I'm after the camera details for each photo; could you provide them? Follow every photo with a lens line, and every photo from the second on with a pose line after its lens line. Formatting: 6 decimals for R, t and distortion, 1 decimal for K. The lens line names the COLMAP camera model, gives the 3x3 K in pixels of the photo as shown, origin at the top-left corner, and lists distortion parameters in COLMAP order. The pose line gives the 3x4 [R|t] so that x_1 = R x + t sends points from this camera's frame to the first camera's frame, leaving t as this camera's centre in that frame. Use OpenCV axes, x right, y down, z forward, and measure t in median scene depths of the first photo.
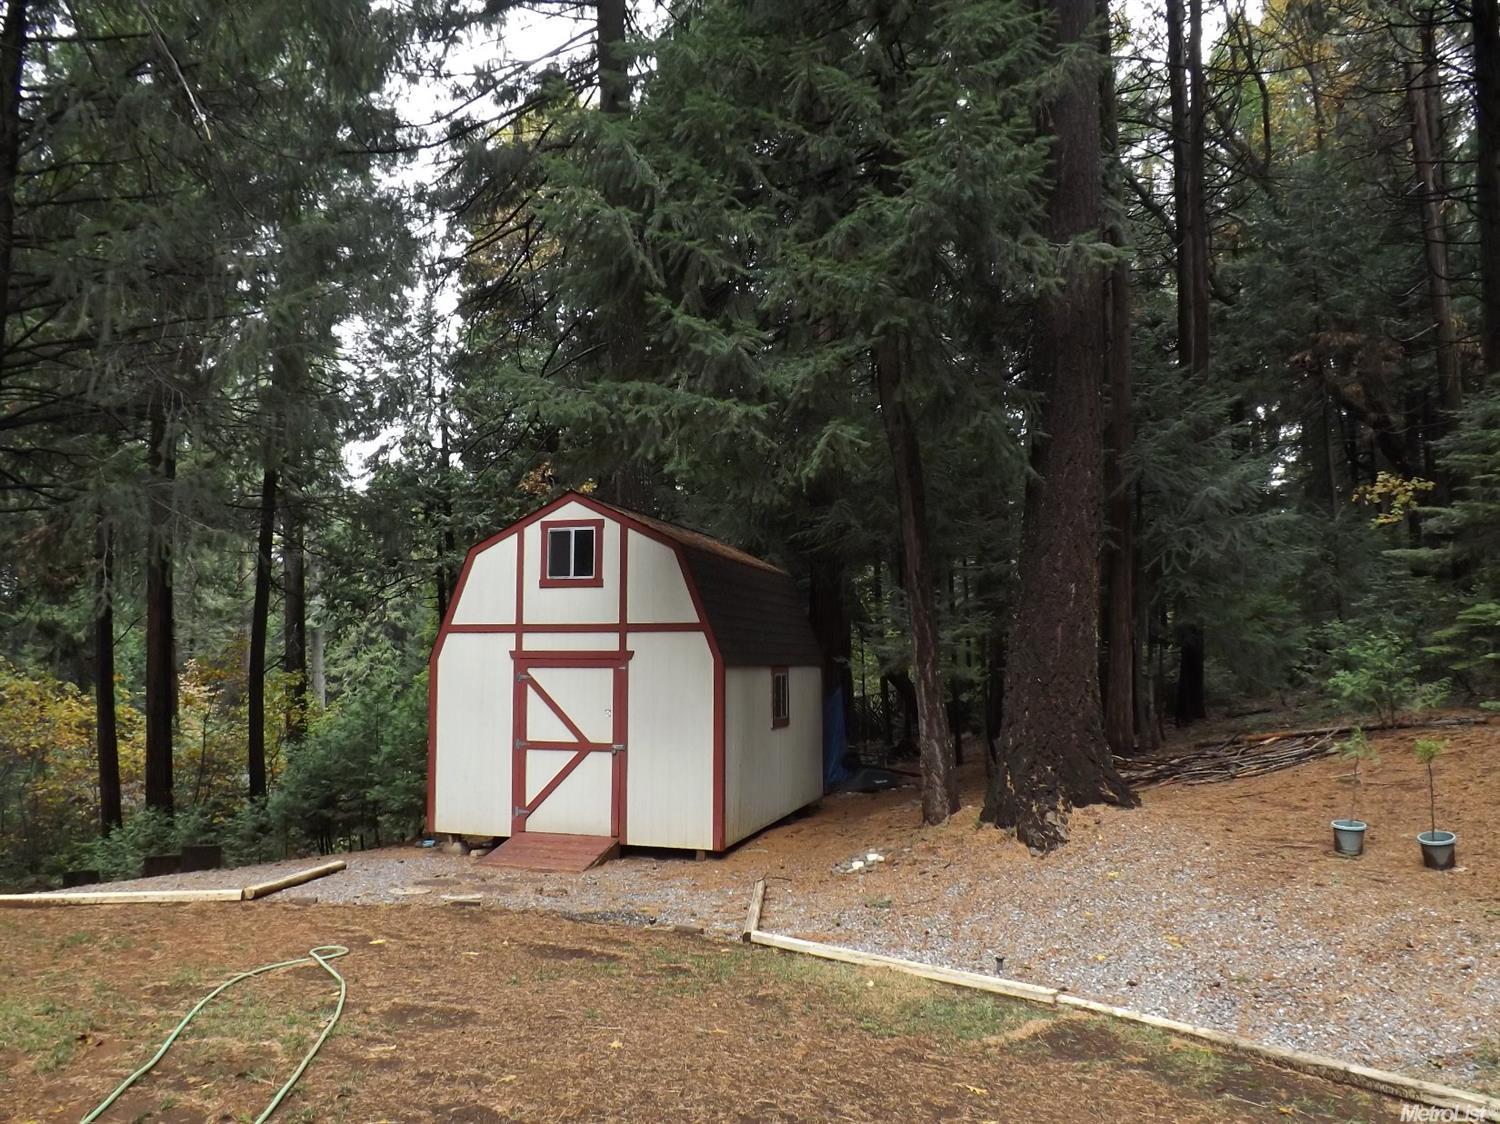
lens RADIAL K [[1067.8, 0, 750.1], [0, 1067.8, 575.9], [0, 0, 1]] dist [-0.079156, 0.025855]
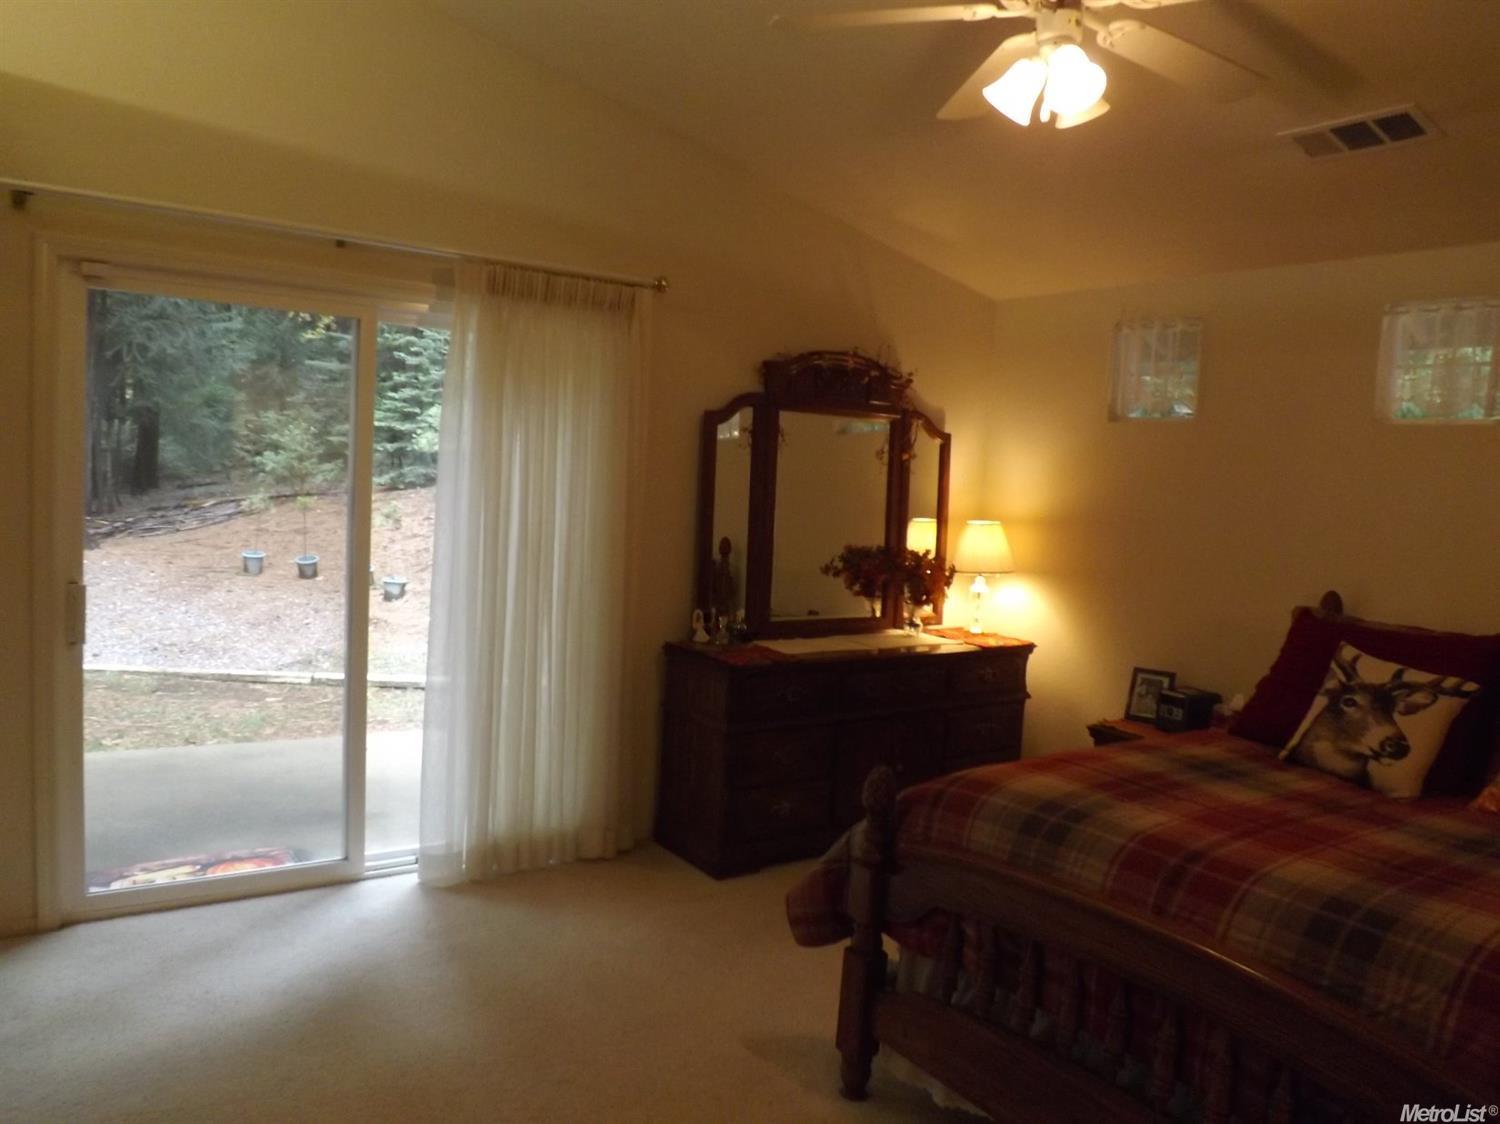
lens RADIAL K [[1062.4, 0, 748.4], [0, 1062.4, 566.2], [0, 0, 1]] dist [-0.078007, 0.022324]
pose [[0.608075, -0.038103, 0.792964, -0.141417], [-0.119261, 0.983128, 0.138694, -0.026868], [-0.784870, -0.178906, 0.593272, -0.354480]]
